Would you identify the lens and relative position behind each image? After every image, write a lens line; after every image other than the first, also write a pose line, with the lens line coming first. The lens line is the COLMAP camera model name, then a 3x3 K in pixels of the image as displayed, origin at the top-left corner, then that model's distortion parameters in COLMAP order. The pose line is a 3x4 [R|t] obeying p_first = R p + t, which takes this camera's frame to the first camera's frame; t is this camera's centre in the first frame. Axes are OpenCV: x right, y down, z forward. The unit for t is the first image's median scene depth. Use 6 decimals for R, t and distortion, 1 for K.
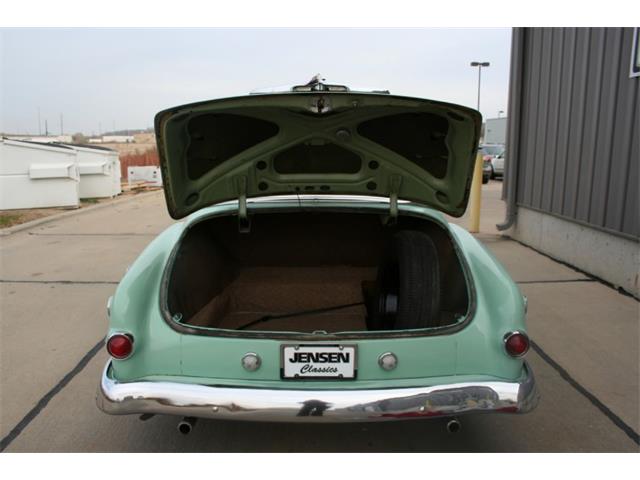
lens RADIAL K [[526.1, 0, 320.0], [0, 526.1, 240.0], [0, 0, 1]] dist [-0.153822, 0.122941]
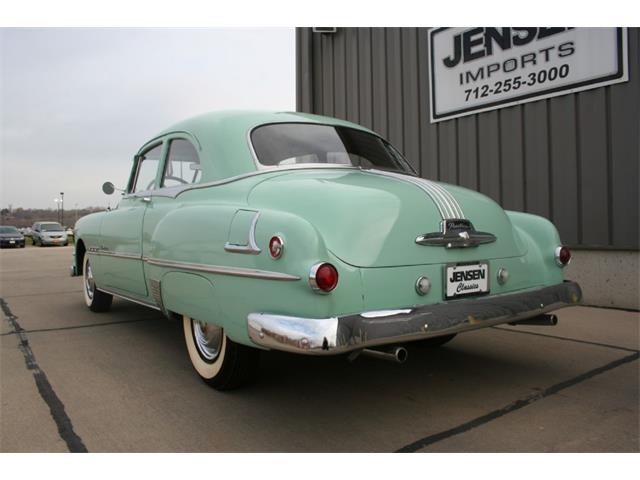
lens RADIAL K [[529.0, 0, 320.6], [0, 529.0, 237.2], [0, 0, 1]] dist [-0.157311, 0.125257]
pose [[0.830348, -0.031645, 0.556346, -0.572720], [0.125686, 0.983295, -0.131658, 0.163512], [-0.542886, 0.179247, 0.820454, 0.153979]]
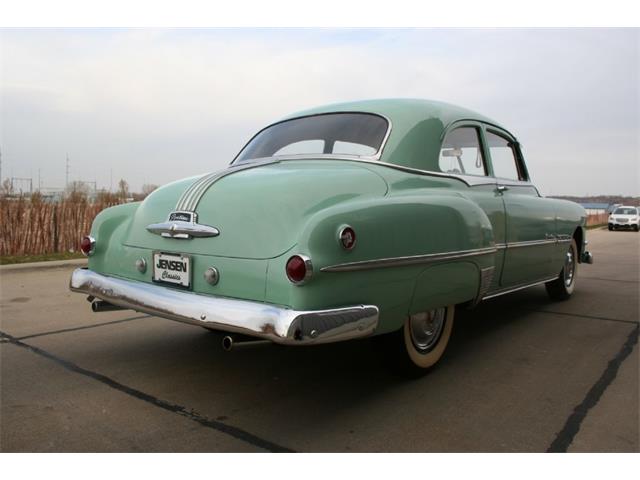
lens RADIAL K [[529.0, 0, 320.6], [0, 529.0, 237.2], [0, 0, 1]] dist [-0.157311, 0.125257]
pose [[0.764354, 0.040082, -0.643550, 0.650952], [-0.129836, 0.987190, -0.092724, 0.147930], [0.631590, 0.154430, 0.759767, 0.202897]]
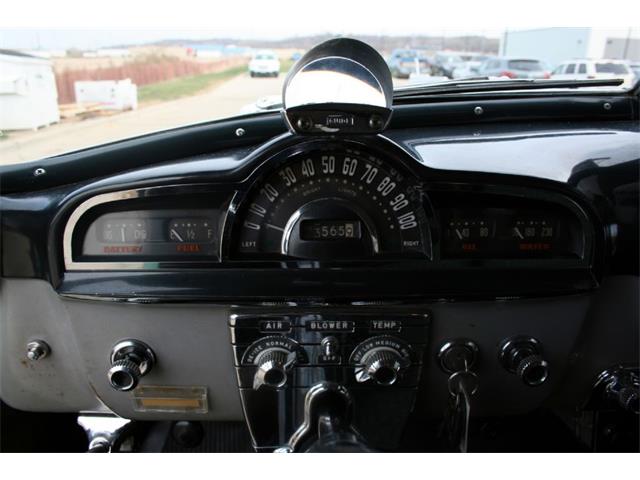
lens RADIAL K [[526.1, 0, 320.0], [0, 526.1, 240.0], [0, 0, 1]] dist [-0.153822, 0.122941]
pose [[0.999983, 0.005395, -0.002198, -0.133672], [-0.004986, 0.987757, 0.155923, -0.207473], [0.003013, -0.155909, 0.987767, 1.513784]]
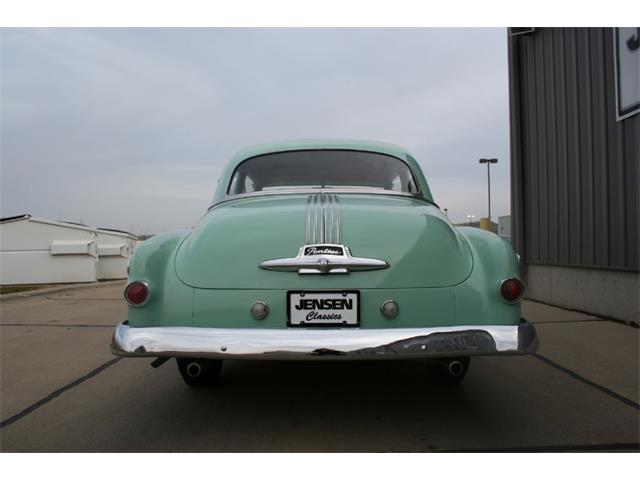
lens RADIAL K [[529.0, 0, 320.6], [0, 529.0, 237.2], [0, 0, 1]] dist [-0.157311, 0.125257]
pose [[0.999592, -0.011935, -0.025938, 0.013830], [0.006540, 0.980004, -0.198871, 0.197139], [0.027792, 0.198620, 0.979682, -0.044906]]
